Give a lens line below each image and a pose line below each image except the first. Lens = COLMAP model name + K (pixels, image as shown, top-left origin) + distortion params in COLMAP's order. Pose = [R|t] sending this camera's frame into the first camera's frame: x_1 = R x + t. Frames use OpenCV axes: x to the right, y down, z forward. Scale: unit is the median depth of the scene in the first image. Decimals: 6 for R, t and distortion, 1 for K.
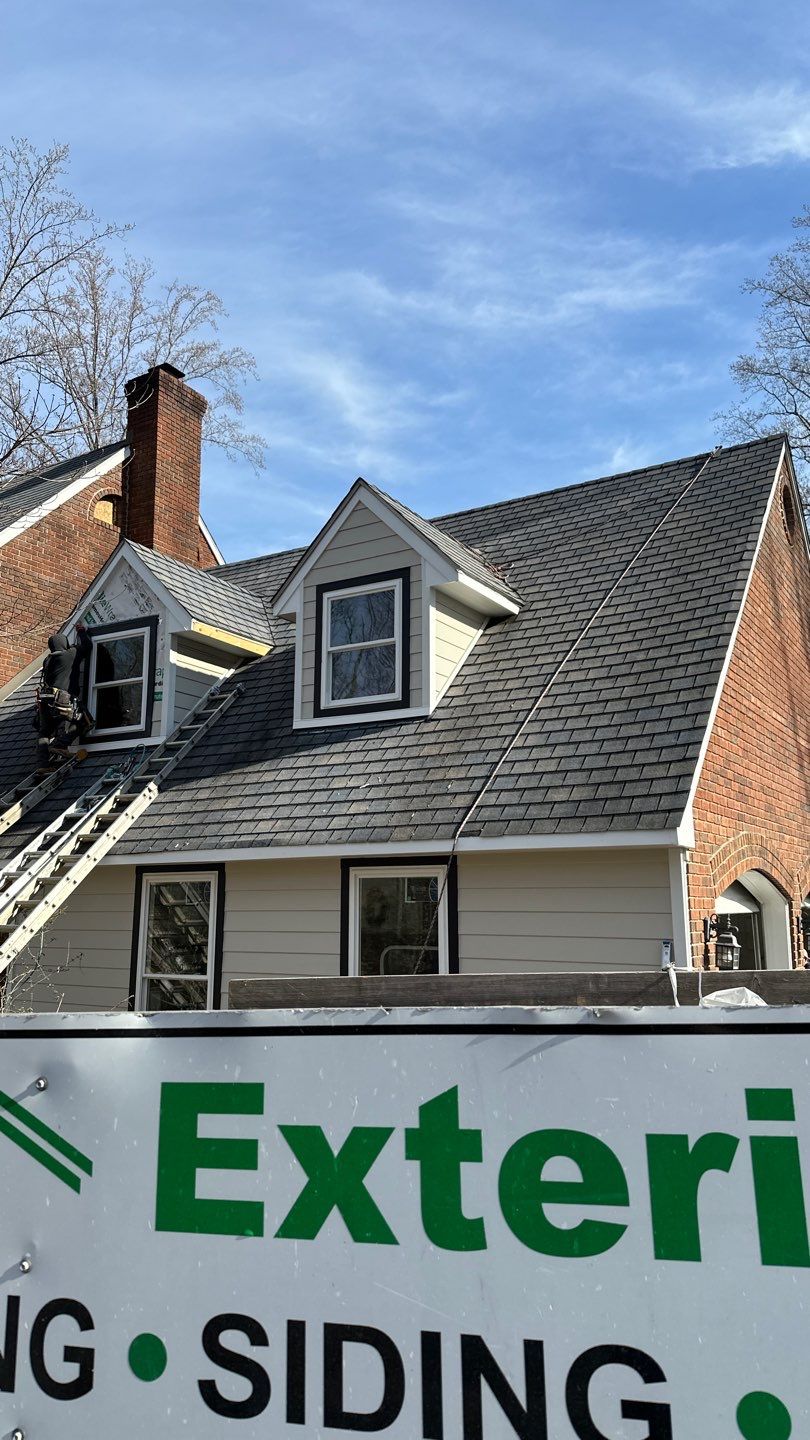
lens RADIAL K [[1031.9, 0, 408.8], [0, 1031.9, 717.4], [0, 0, 1]] dist [0.108663, -0.002051]
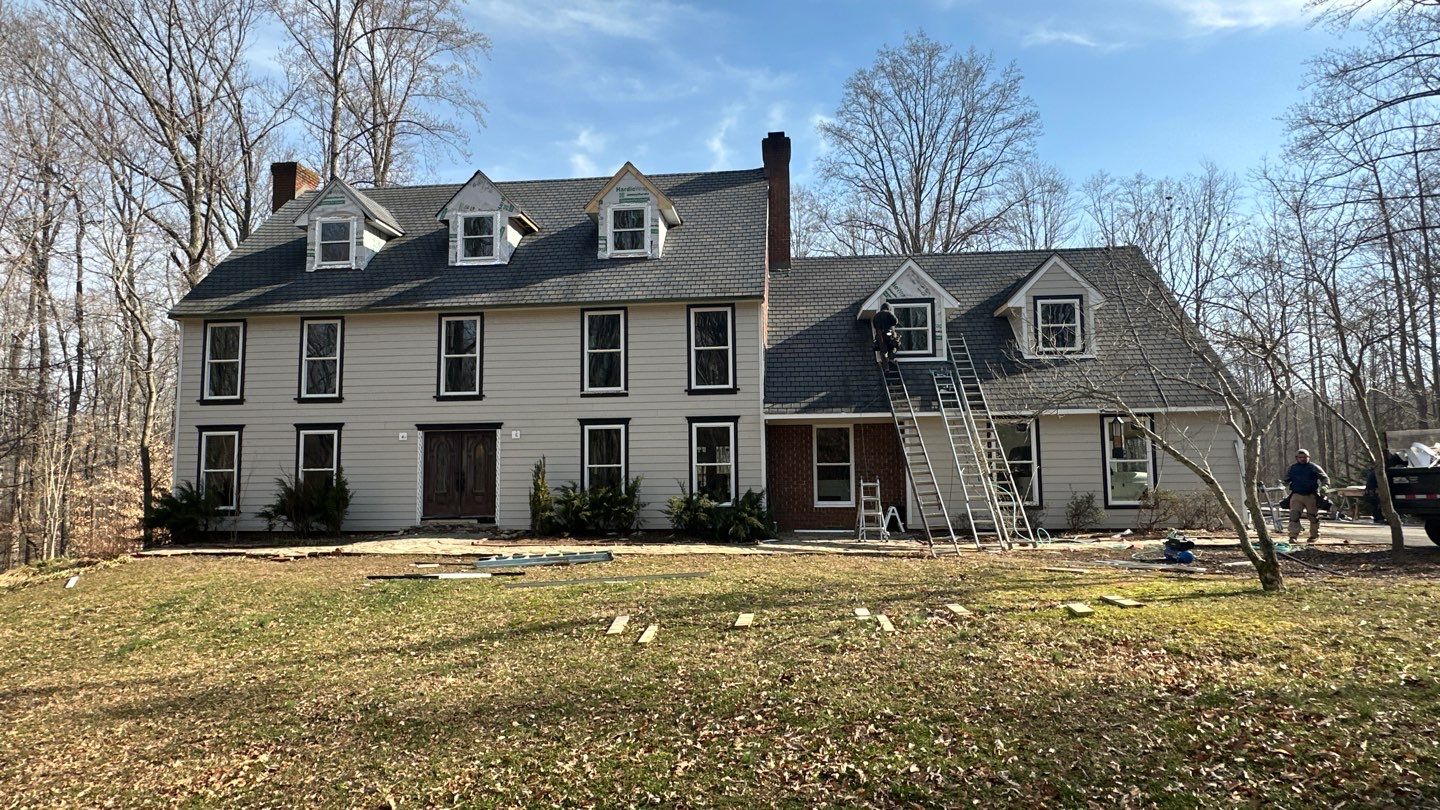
lens RADIAL K [[772.7, 0, 721.0], [0, 772.7, 408.6], [0, 0, 1]] dist [-0.013572, 0.006121]
pose [[0.911288, 0.032836, 0.410458, -1.192619], [-0.072864, 0.993944, 0.082256, 0.024283], [-0.405272, -0.104867, 0.908162, -0.241905]]
